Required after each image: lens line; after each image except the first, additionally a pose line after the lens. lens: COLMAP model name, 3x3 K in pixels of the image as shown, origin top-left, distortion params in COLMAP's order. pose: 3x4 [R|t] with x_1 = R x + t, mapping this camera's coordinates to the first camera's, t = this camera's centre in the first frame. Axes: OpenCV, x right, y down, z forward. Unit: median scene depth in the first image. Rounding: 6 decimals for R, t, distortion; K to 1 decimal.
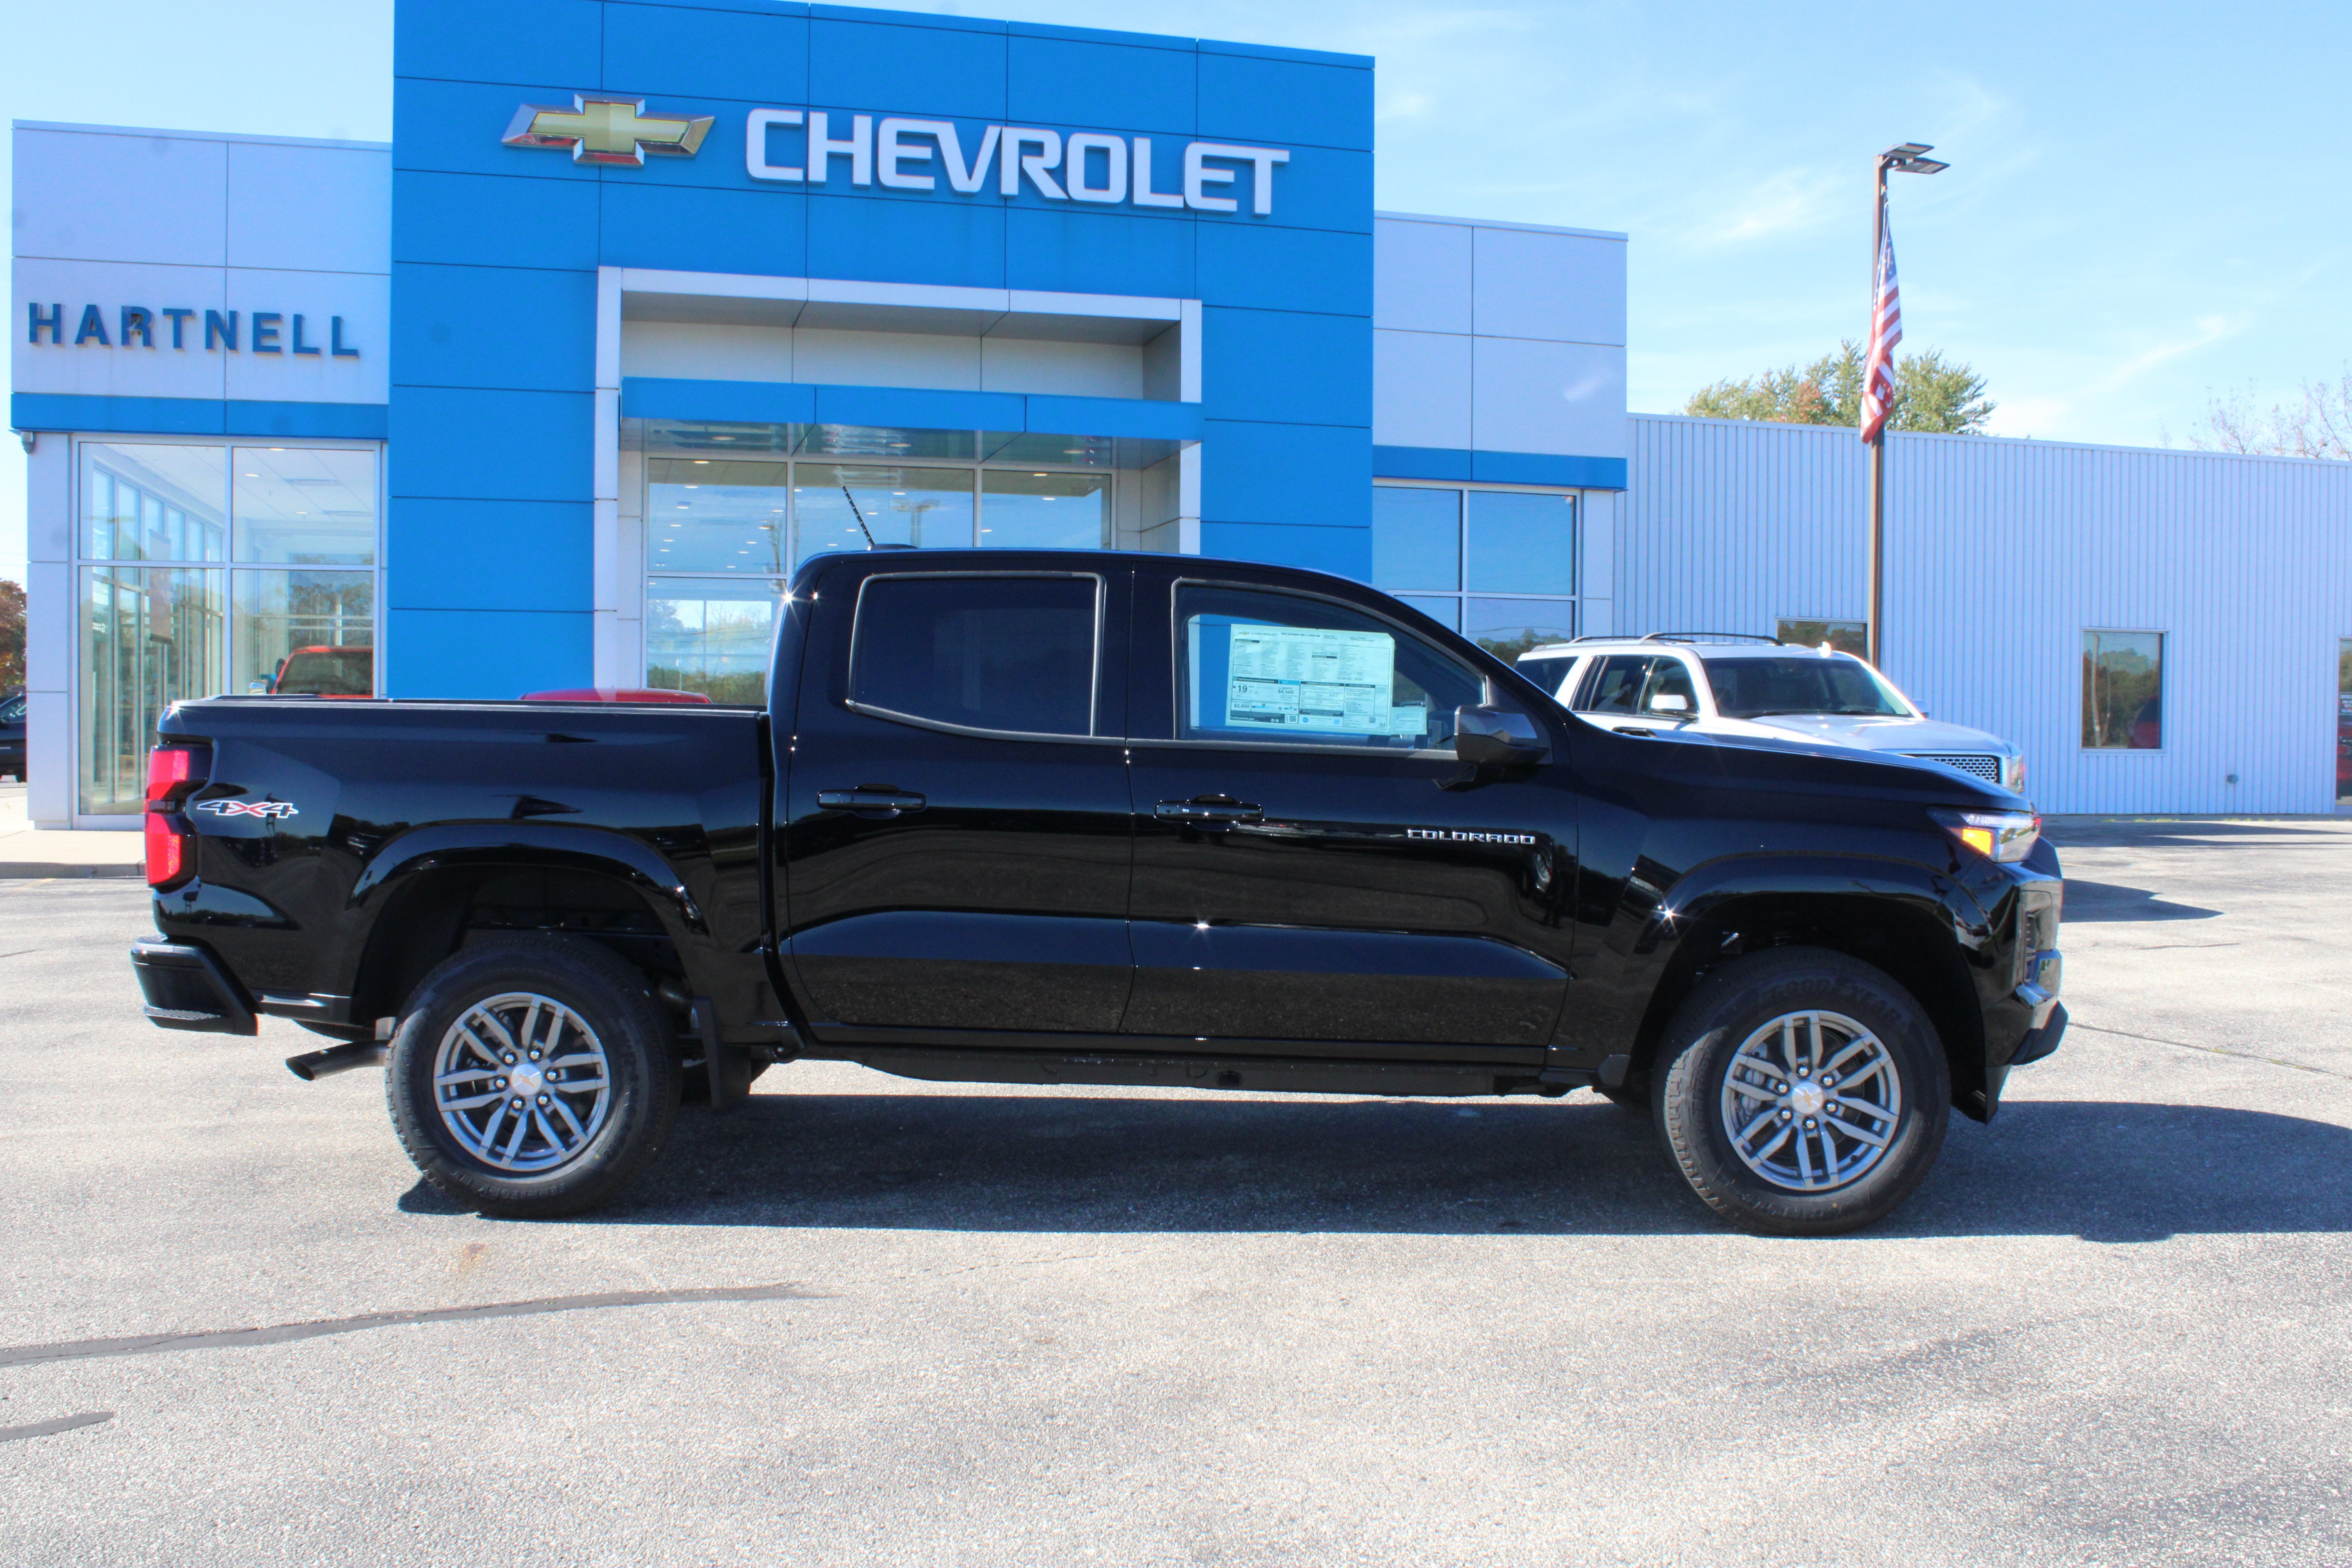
lens RADIAL K [[3658.9, 0, 1176.0], [0, 3658.9, 784.0], [0, 0, 1]] dist [-0.420198, 1.510416]
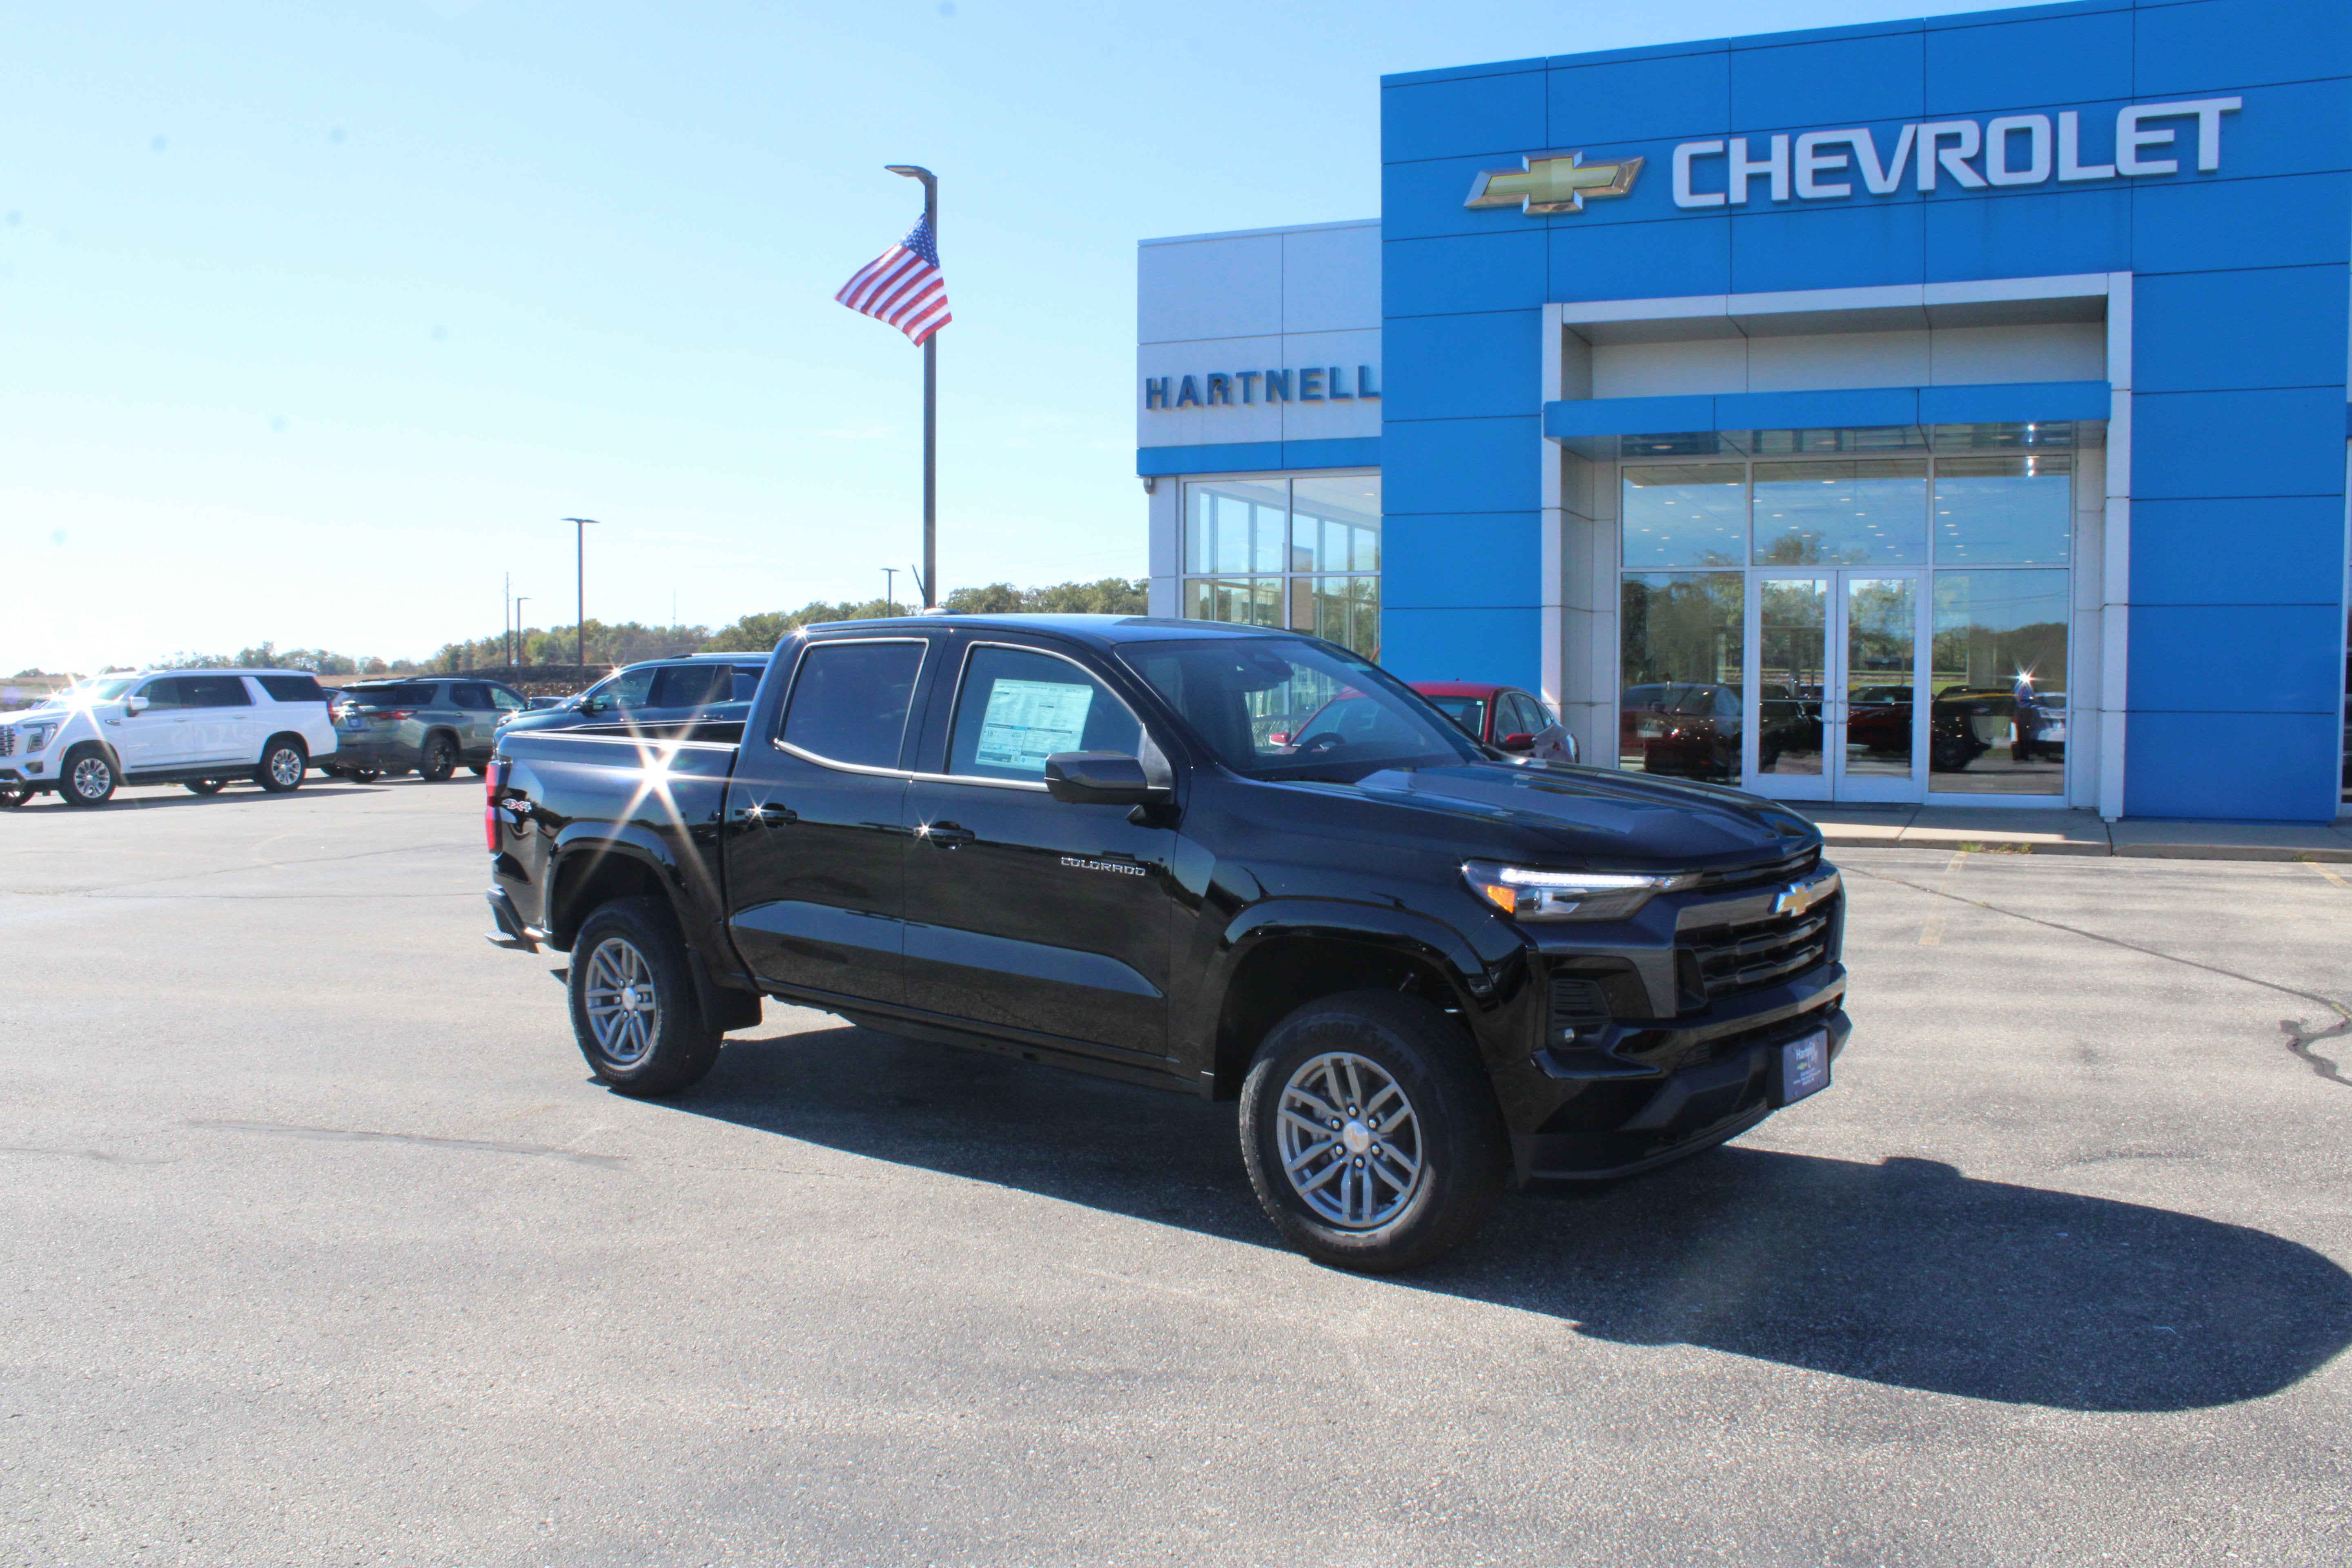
lens RADIAL K [[3658.9, 0, 1176.0], [0, 3658.9, 784.0], [0, 0, 1]] dist [-0.420198, 1.510416]
pose [[0.464277, 0.041629, -0.884711, 0.810718], [0.007282, 0.998682, 0.050814, -0.050961], [0.885660, -0.030034, 0.463362, 0.359527]]
